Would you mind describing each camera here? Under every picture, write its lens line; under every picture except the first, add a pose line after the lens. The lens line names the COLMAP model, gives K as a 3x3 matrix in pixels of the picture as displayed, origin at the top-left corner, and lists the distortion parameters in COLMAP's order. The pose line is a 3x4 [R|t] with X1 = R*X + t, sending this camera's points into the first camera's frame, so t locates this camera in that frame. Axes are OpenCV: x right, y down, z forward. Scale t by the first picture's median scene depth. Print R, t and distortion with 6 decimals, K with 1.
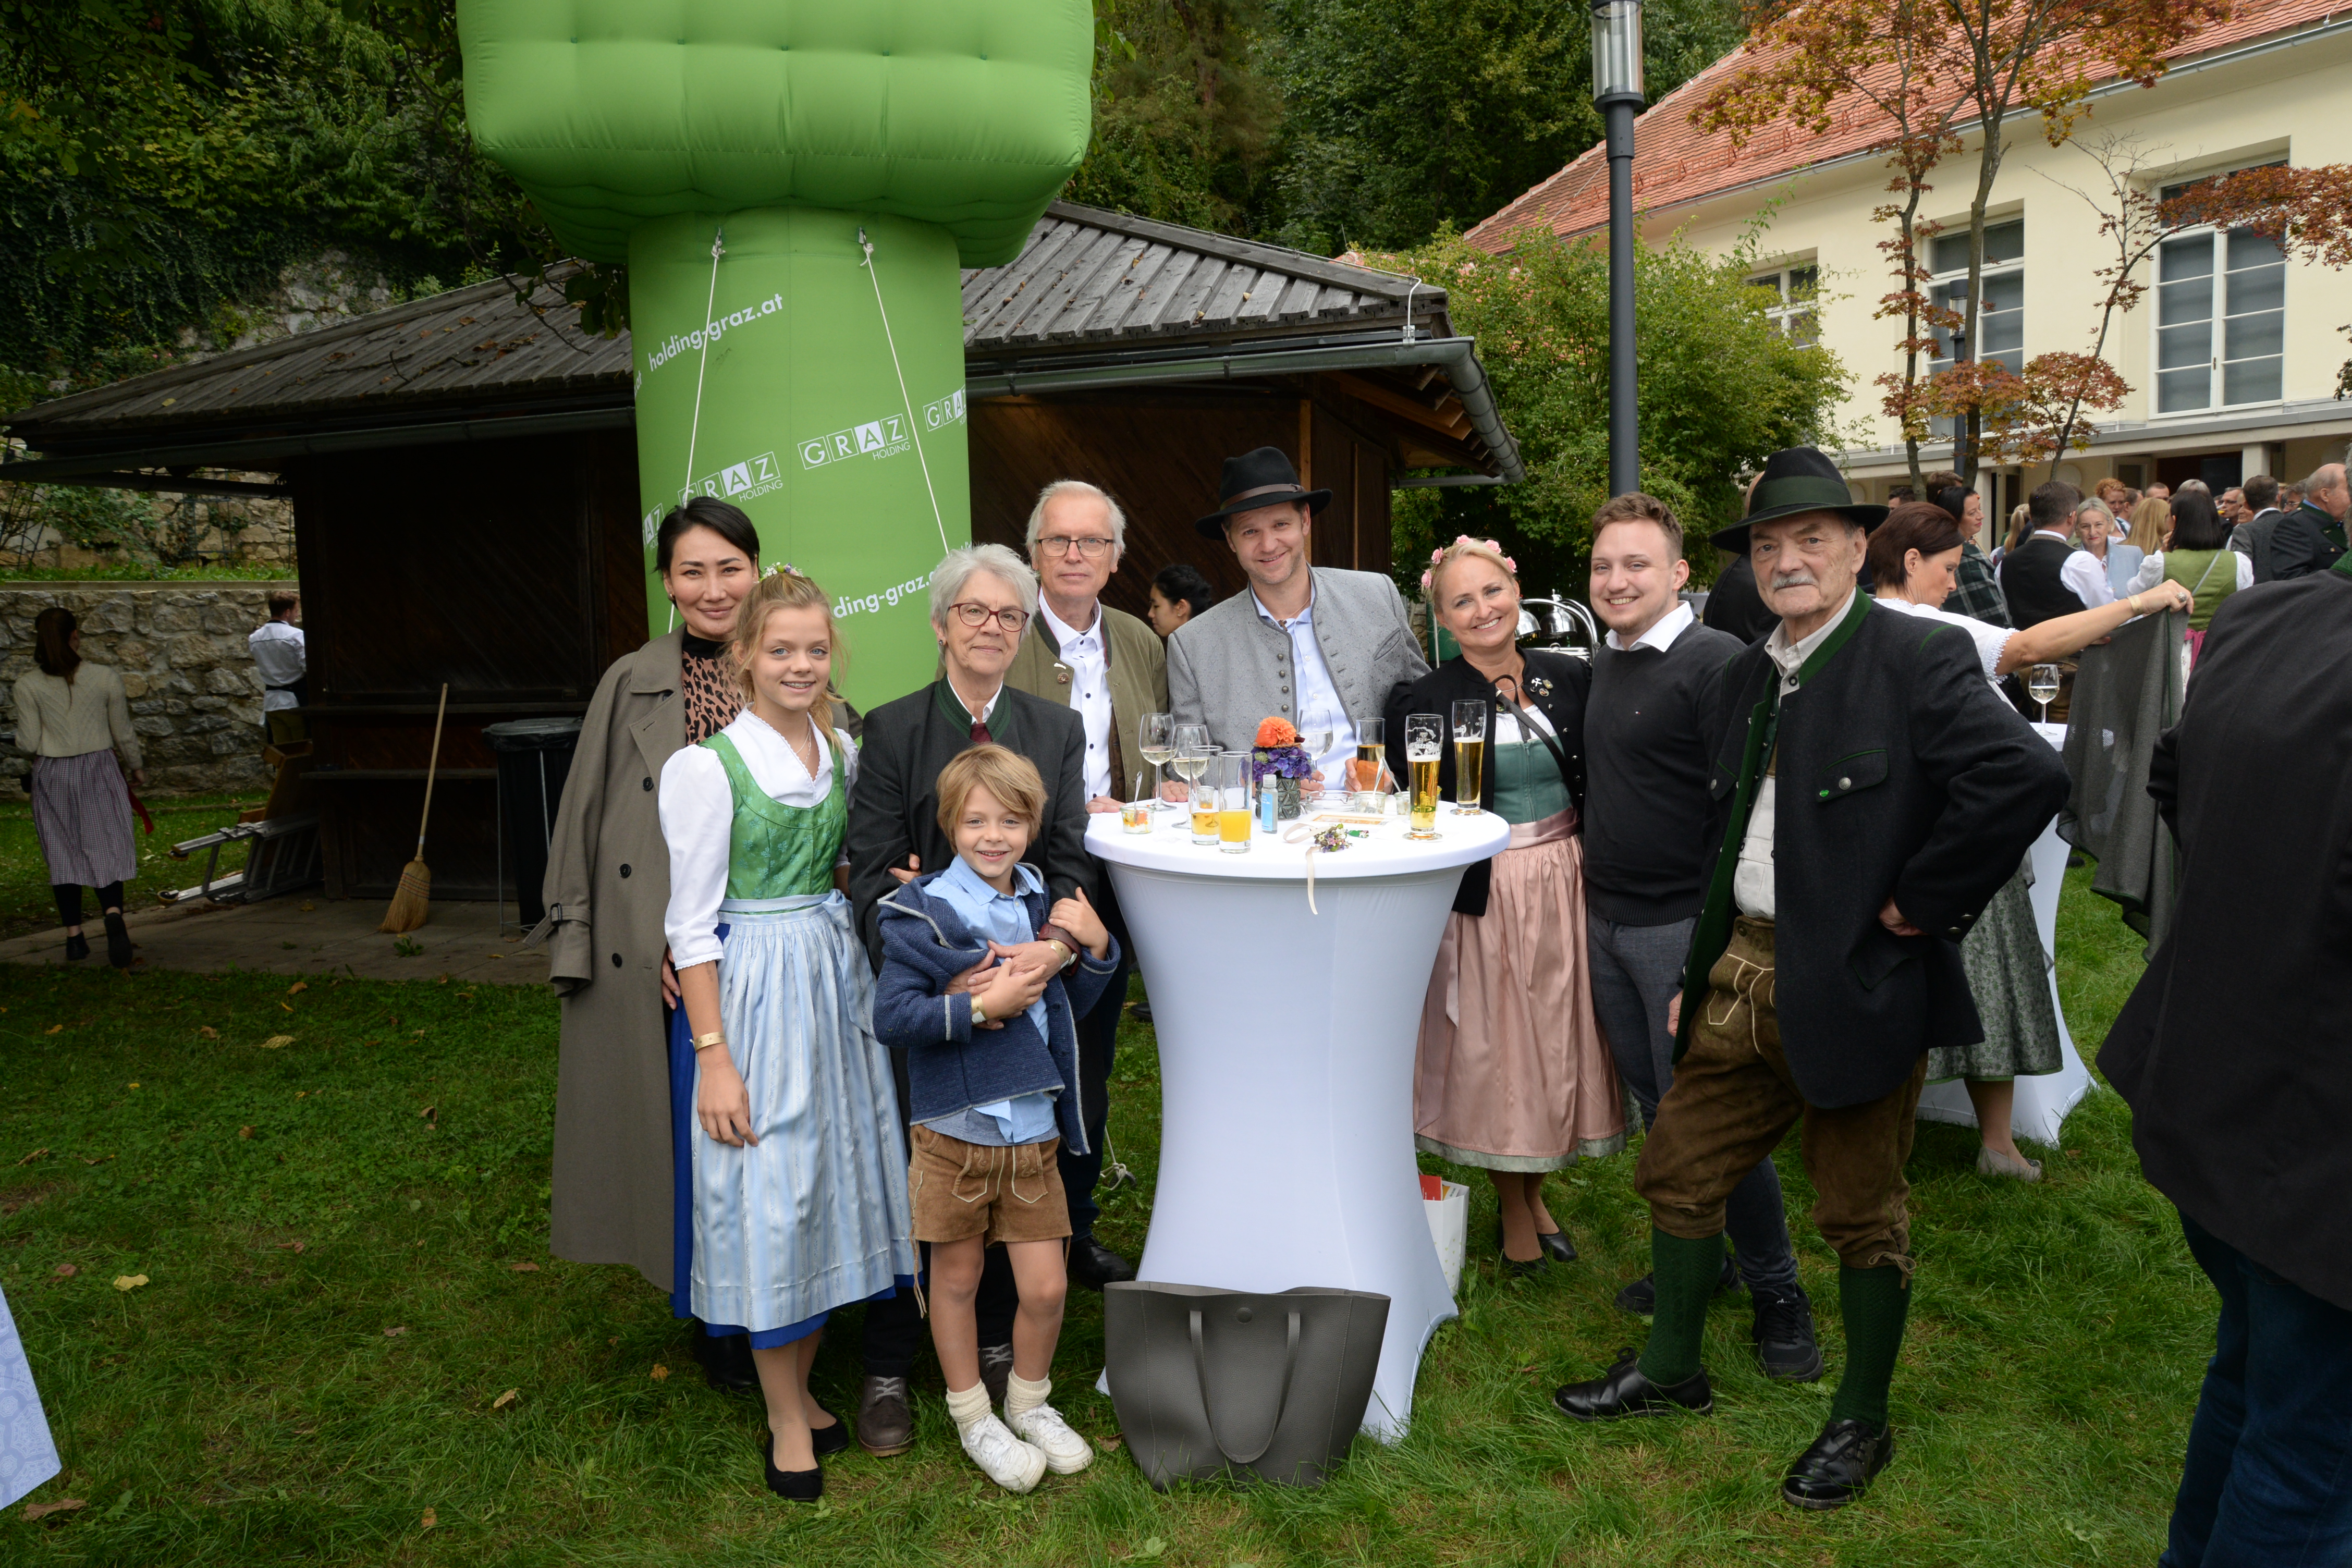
lens RADIAL K [[1569.1, 0, 1168.6], [0, 1569.1, 815.9], [0, 0, 1]] dist [-0.091044, 0.030633]
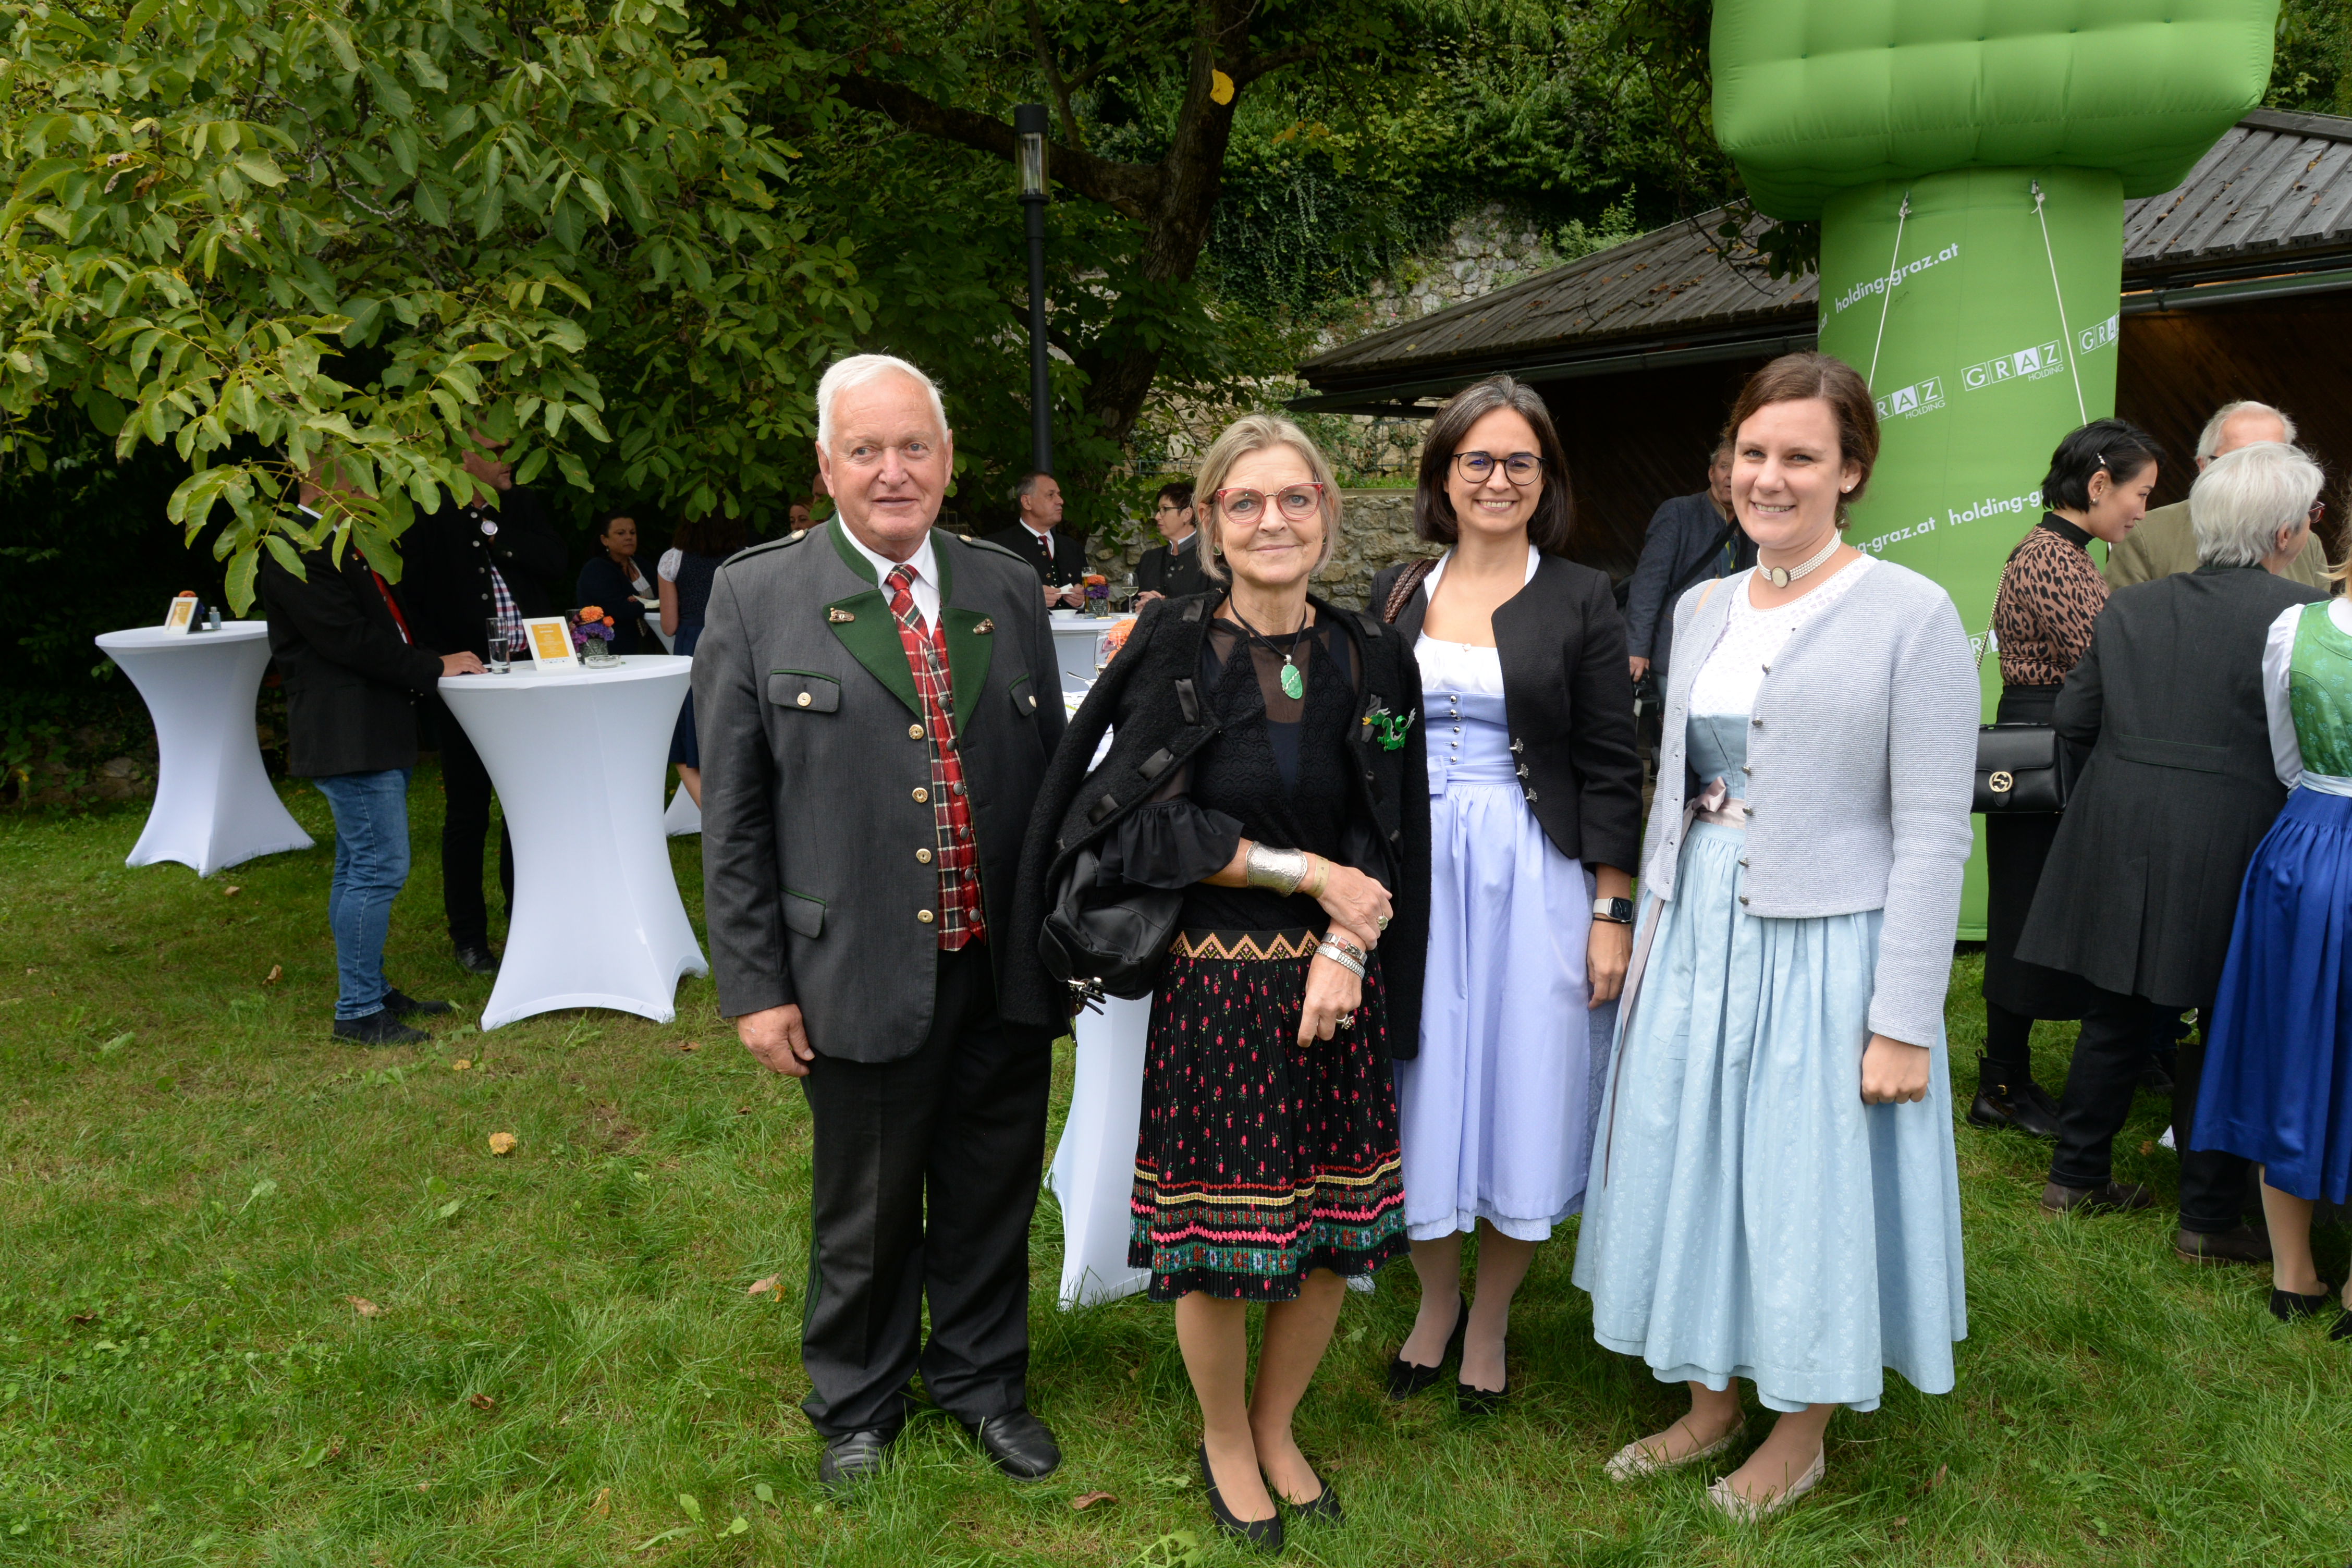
lens RADIAL K [[1569.1, 0, 1168.6], [0, 1569.1, 815.9], [0, 0, 1]] dist [-0.091044, 0.030633]
pose [[0.797159, 0.108551, -0.593932, 0.003339], [-0.076625, 0.993940, 0.078815, 0.021321], [0.598888, -0.017318, 0.800646, -0.117595]]
